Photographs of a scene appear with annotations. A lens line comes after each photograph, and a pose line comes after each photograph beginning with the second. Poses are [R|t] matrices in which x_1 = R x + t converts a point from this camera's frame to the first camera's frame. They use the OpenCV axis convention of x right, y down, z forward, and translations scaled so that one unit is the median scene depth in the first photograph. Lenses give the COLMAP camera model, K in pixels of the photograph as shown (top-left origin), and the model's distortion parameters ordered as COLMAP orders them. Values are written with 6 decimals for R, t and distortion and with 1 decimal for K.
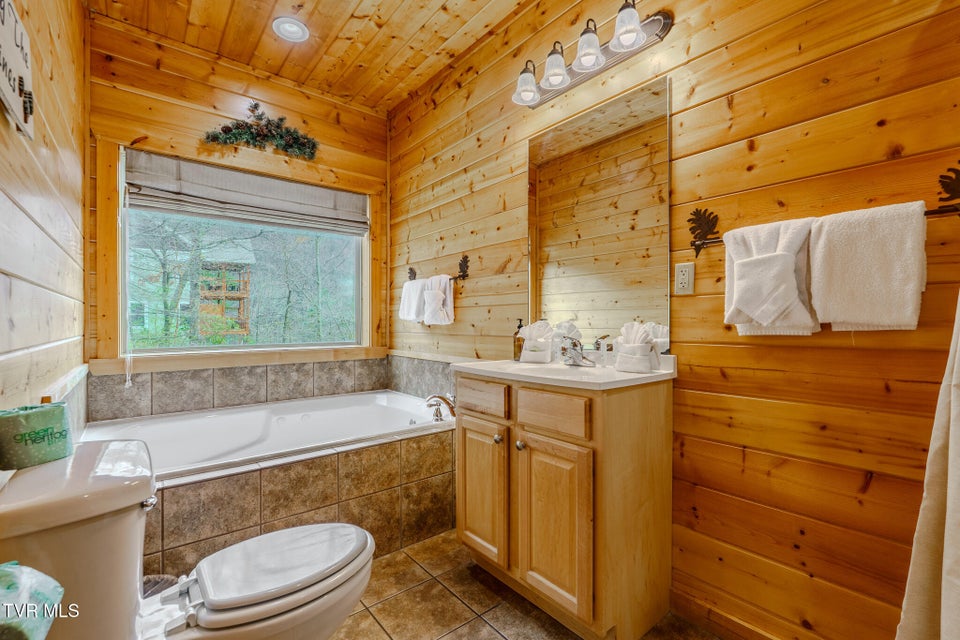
lens RADIAL K [[428.0, 0, 477.0], [0, 428.0, 320.6], [0, 0, 1]] dist [0.003215, 0.001015]
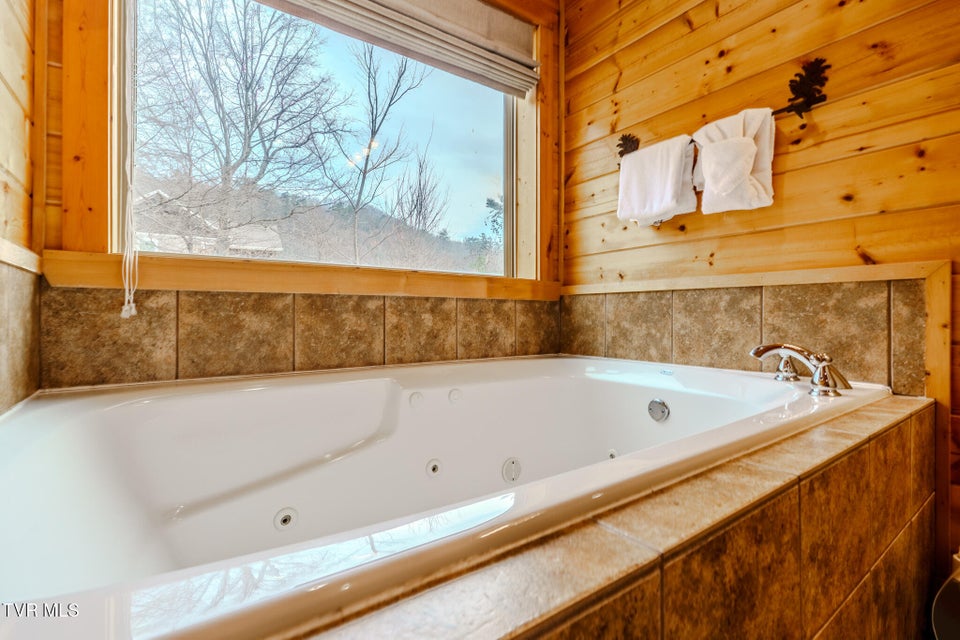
lens RADIAL K [[428.0, 0, 481.7], [0, 428.0, 318.3], [0, 0, 1]] dist [0.003215, 0.001015]
pose [[0.999651, 0.008283, -0.025072, -0.359601], [-0.008364, 0.999960, -0.003145, 0.134398], [0.025045, 0.003353, 0.999681, 0.468471]]
